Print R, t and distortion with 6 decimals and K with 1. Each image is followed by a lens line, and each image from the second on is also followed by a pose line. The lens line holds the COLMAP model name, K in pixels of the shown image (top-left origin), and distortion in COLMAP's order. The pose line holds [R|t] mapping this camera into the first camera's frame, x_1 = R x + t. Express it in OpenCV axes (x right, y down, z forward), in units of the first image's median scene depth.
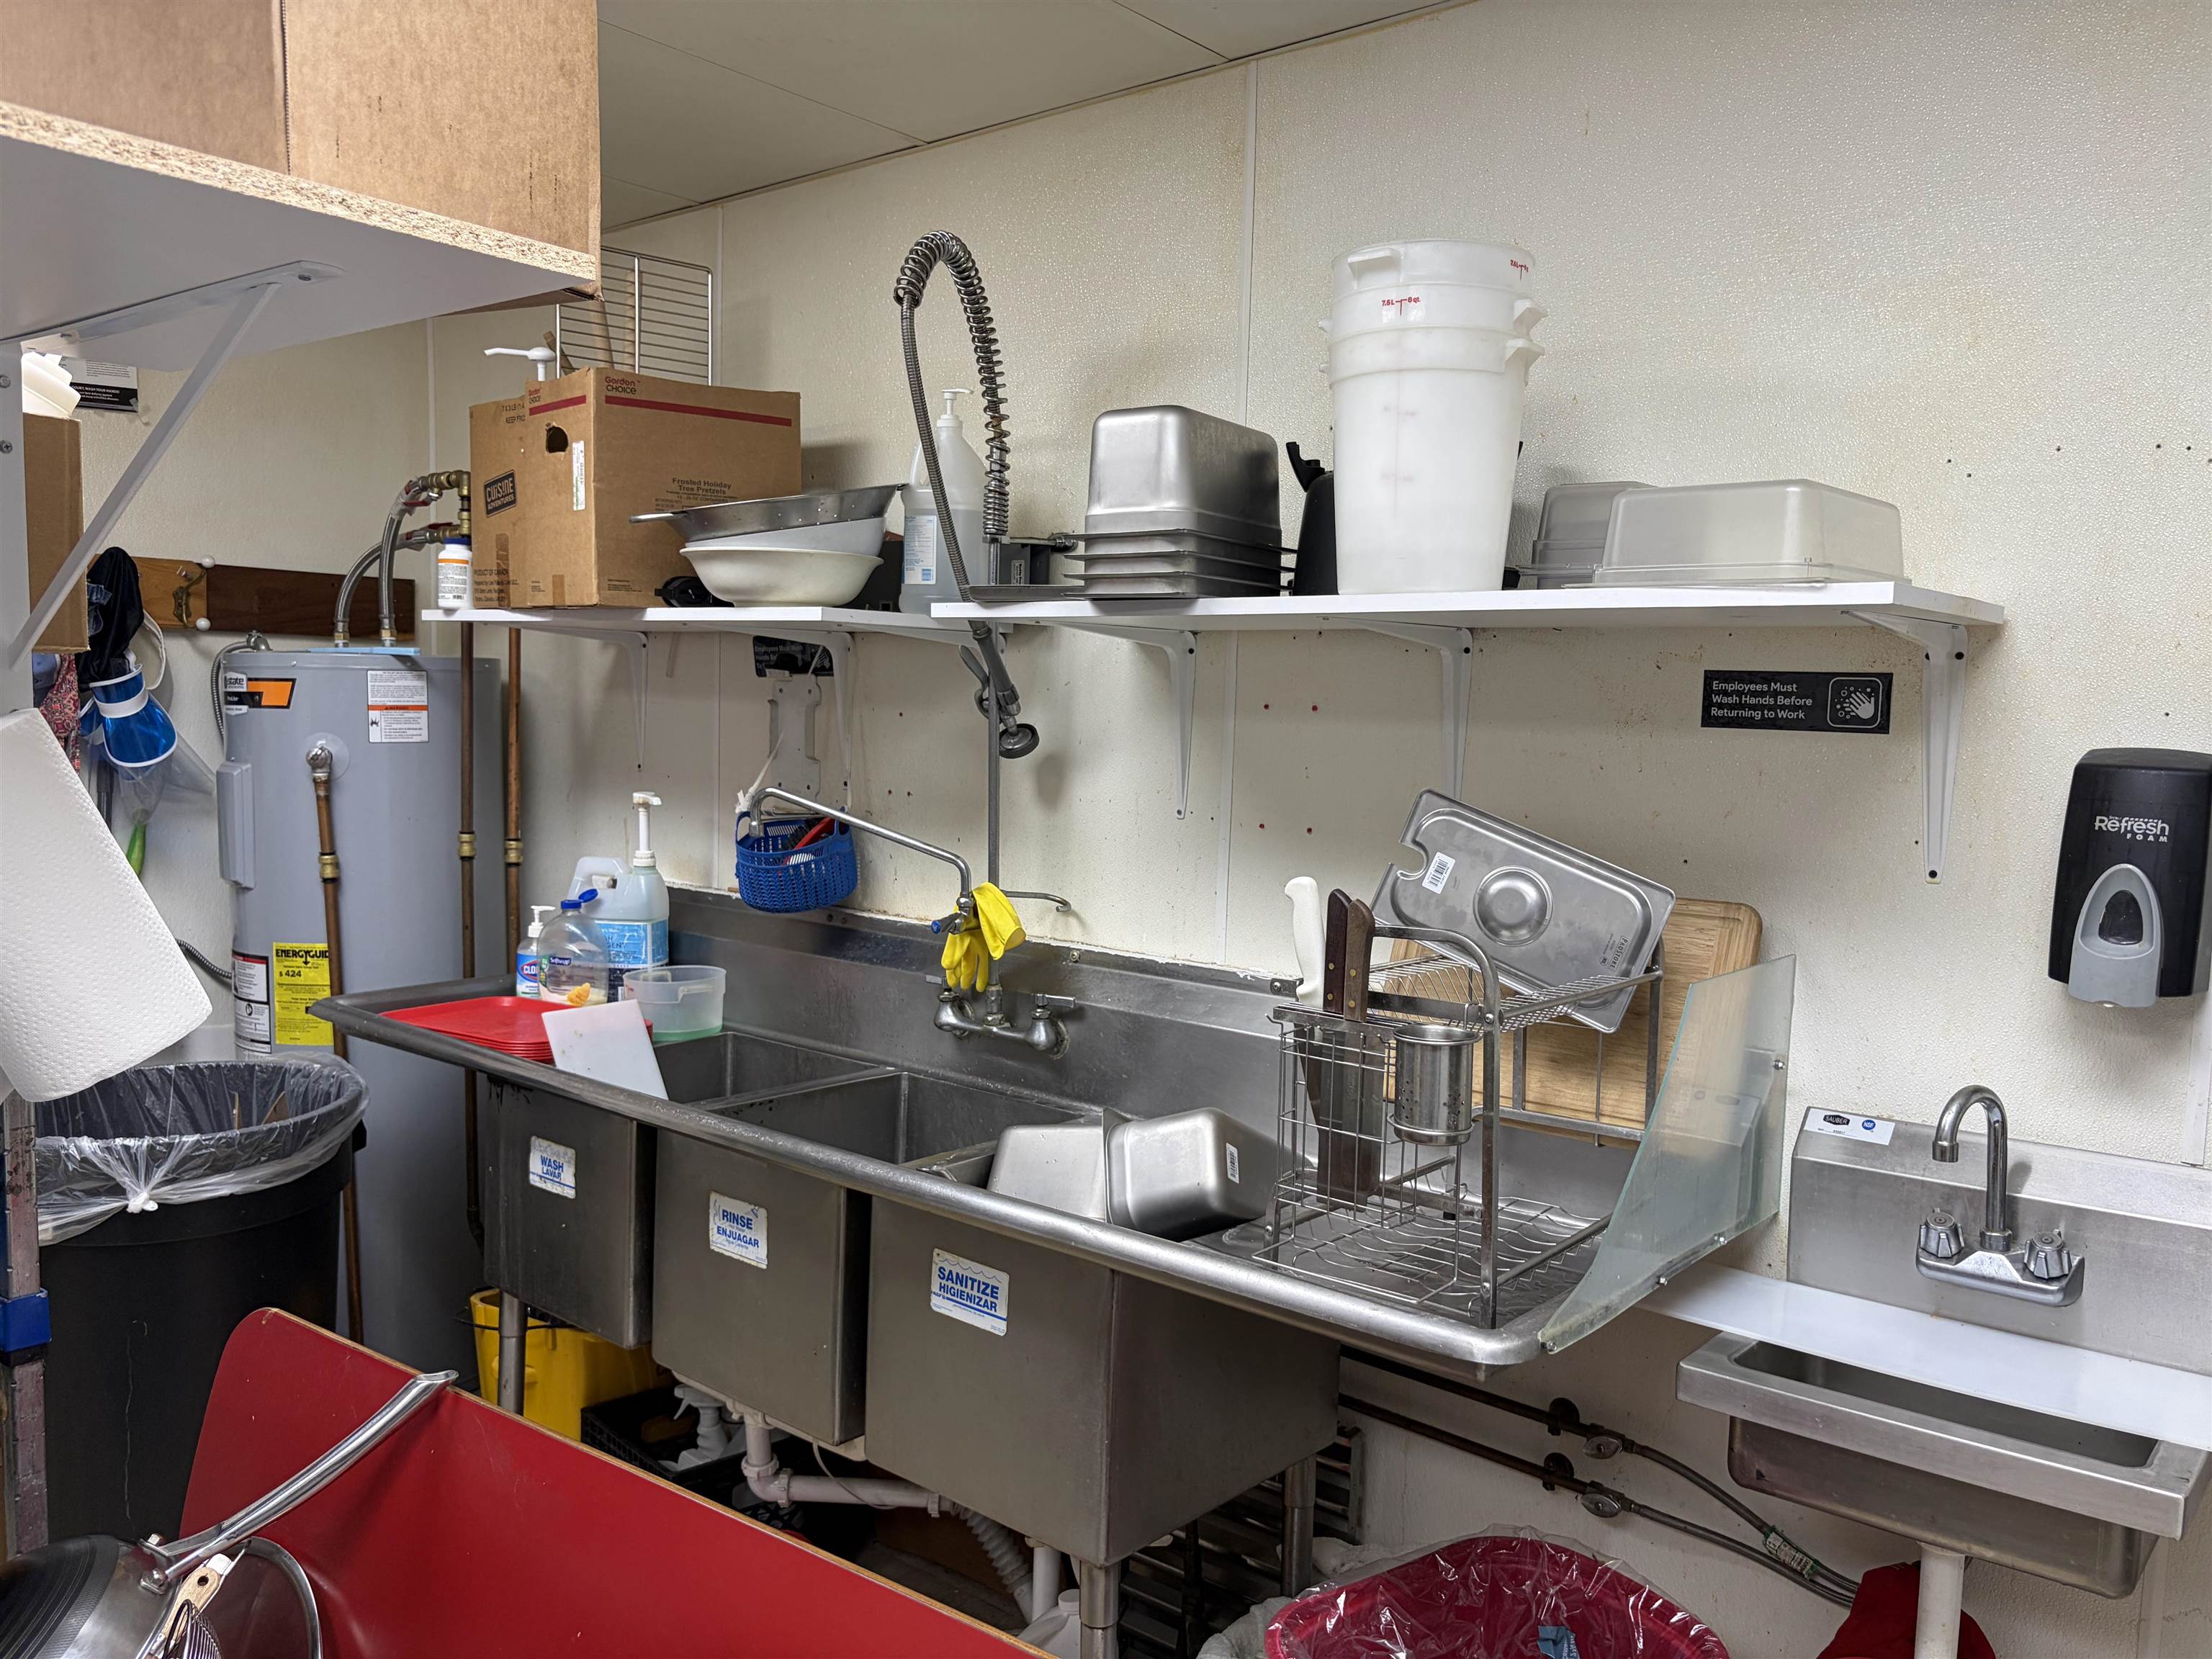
lens RADIAL K [[1684.9, 0, 1106.7], [0, 1684.9, 822.9], [0, 0, 1]] dist [0.033664, -0.032437]
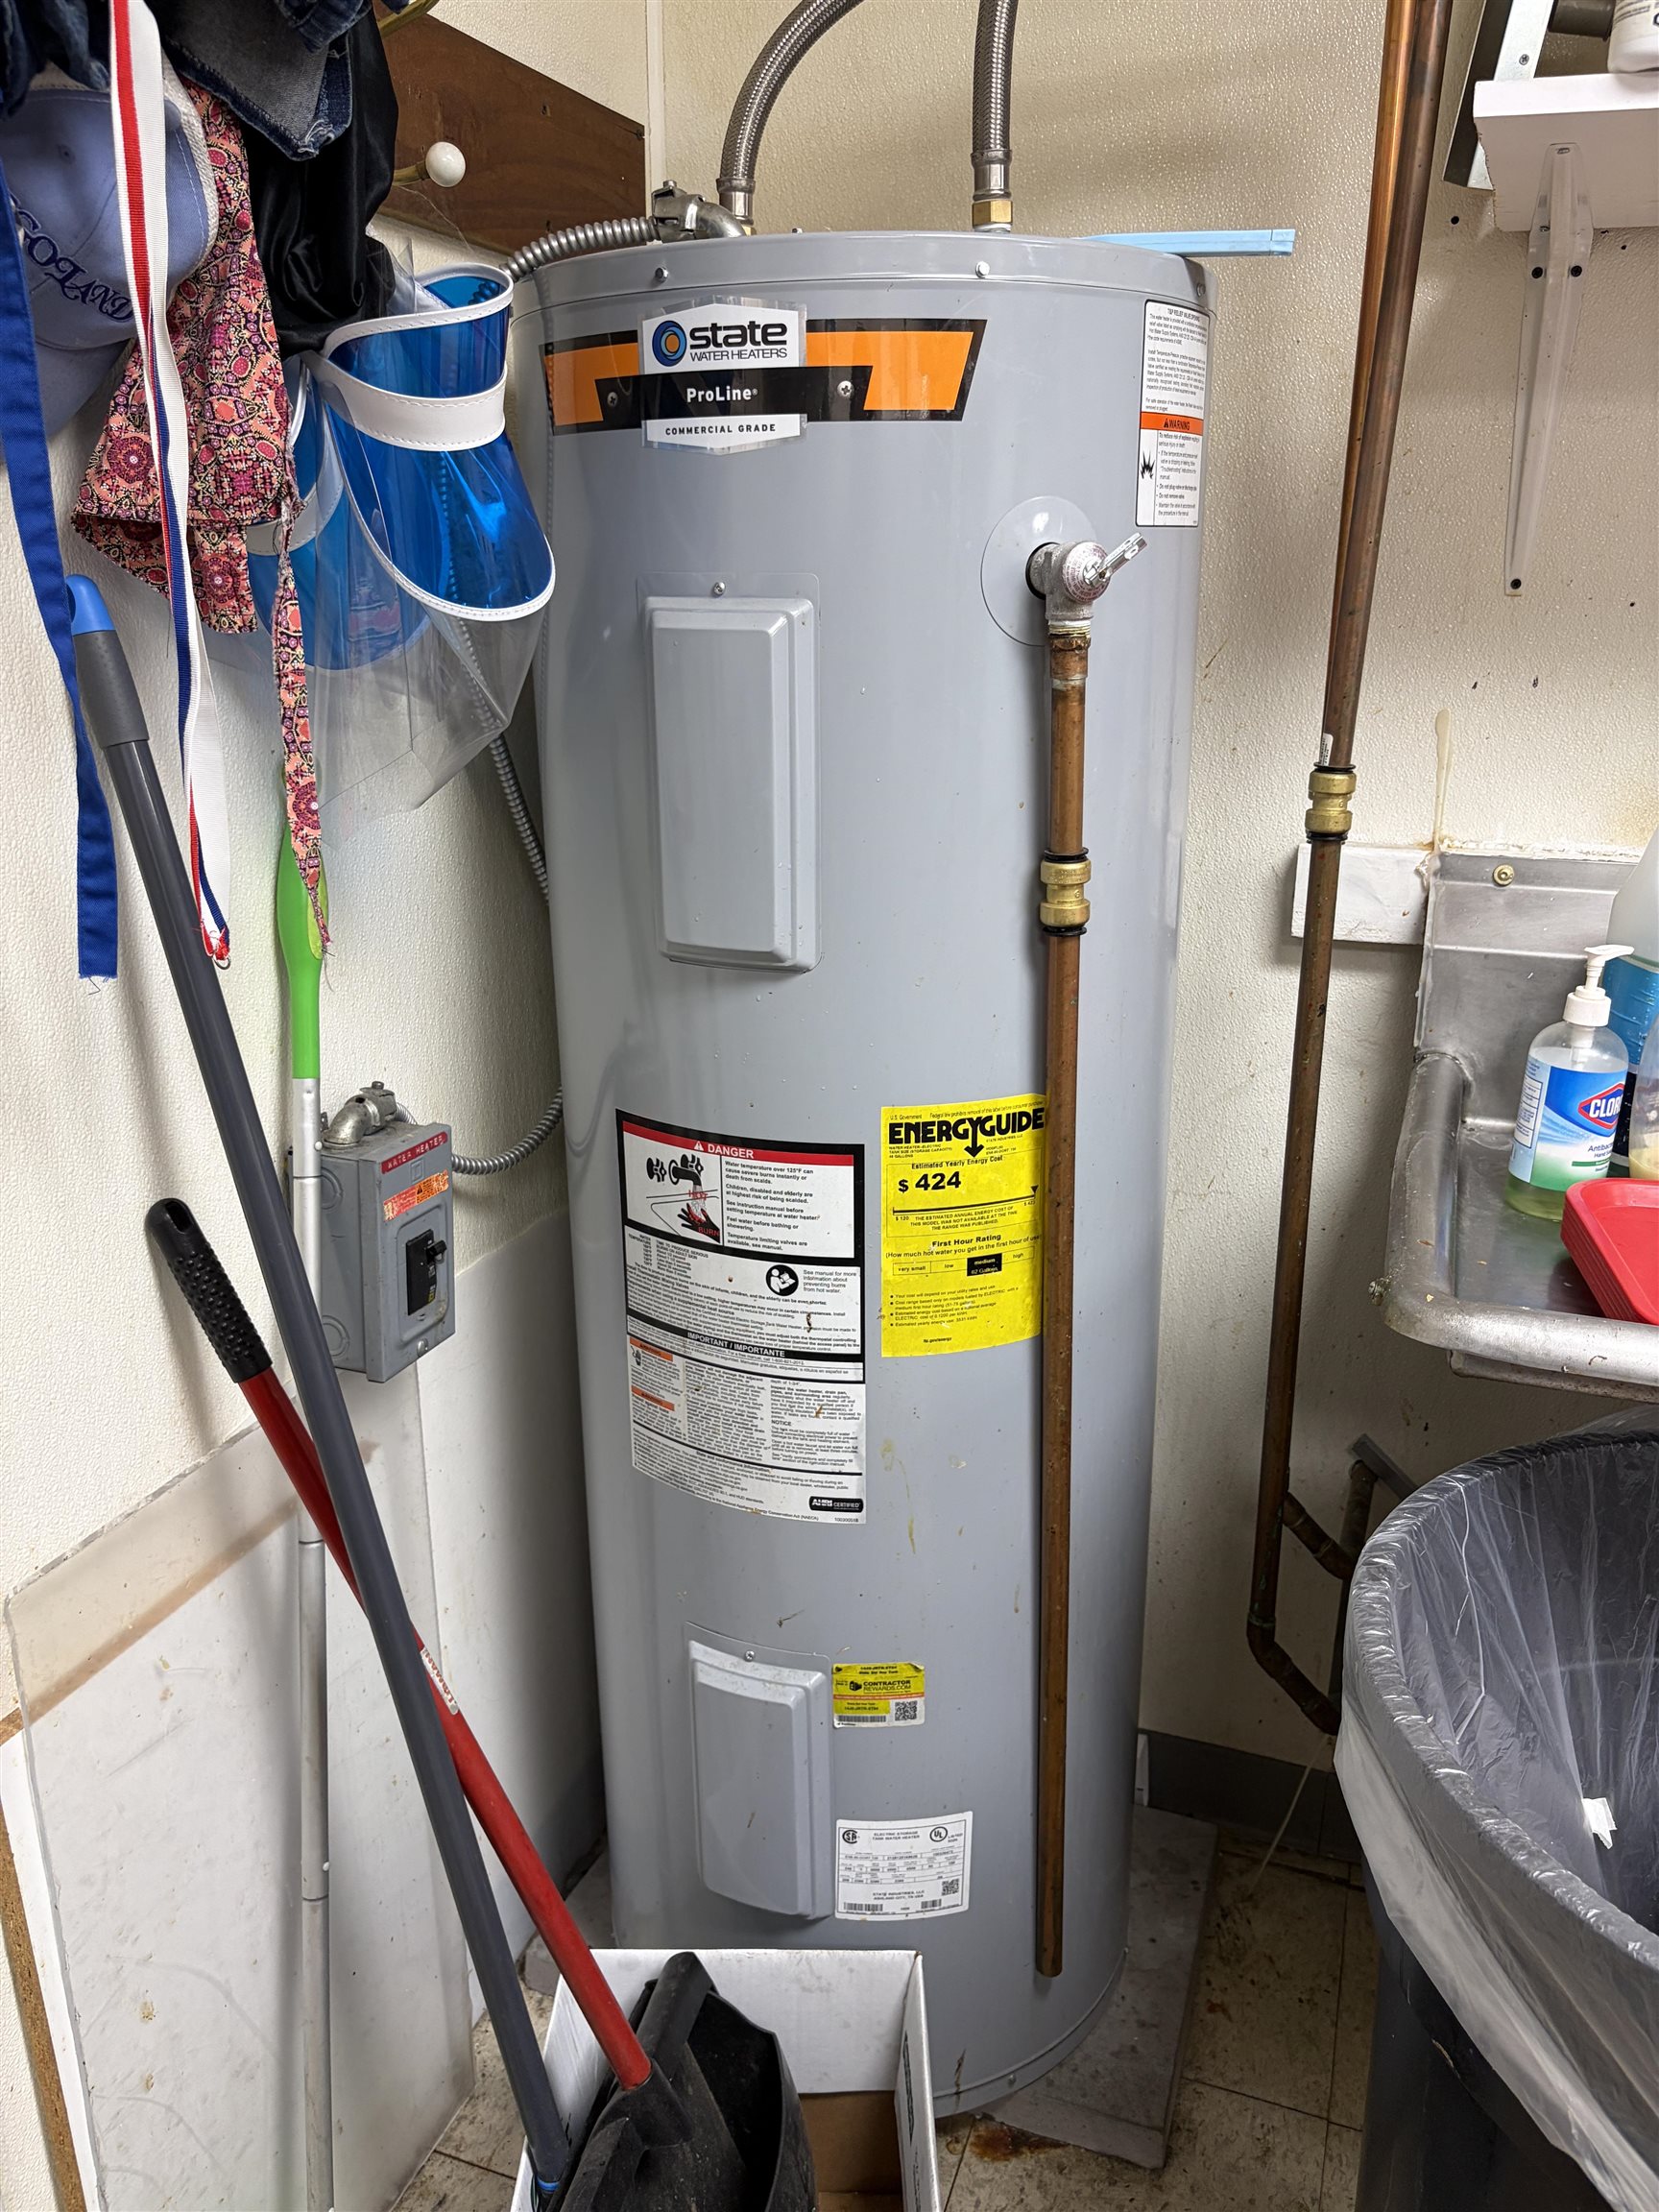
lens RADIAL K [[1684.9, 0, 831.3], [0, 1684.9, 1116.6], [0, 0, 1]] dist [0.033664, -0.032437]
pose [[0.937082, -0.127461, 0.325009, -0.623123], [0.043464, 0.966319, 0.253649, -0.021056], [-0.346393, -0.223563, 0.911061, 0.670978]]
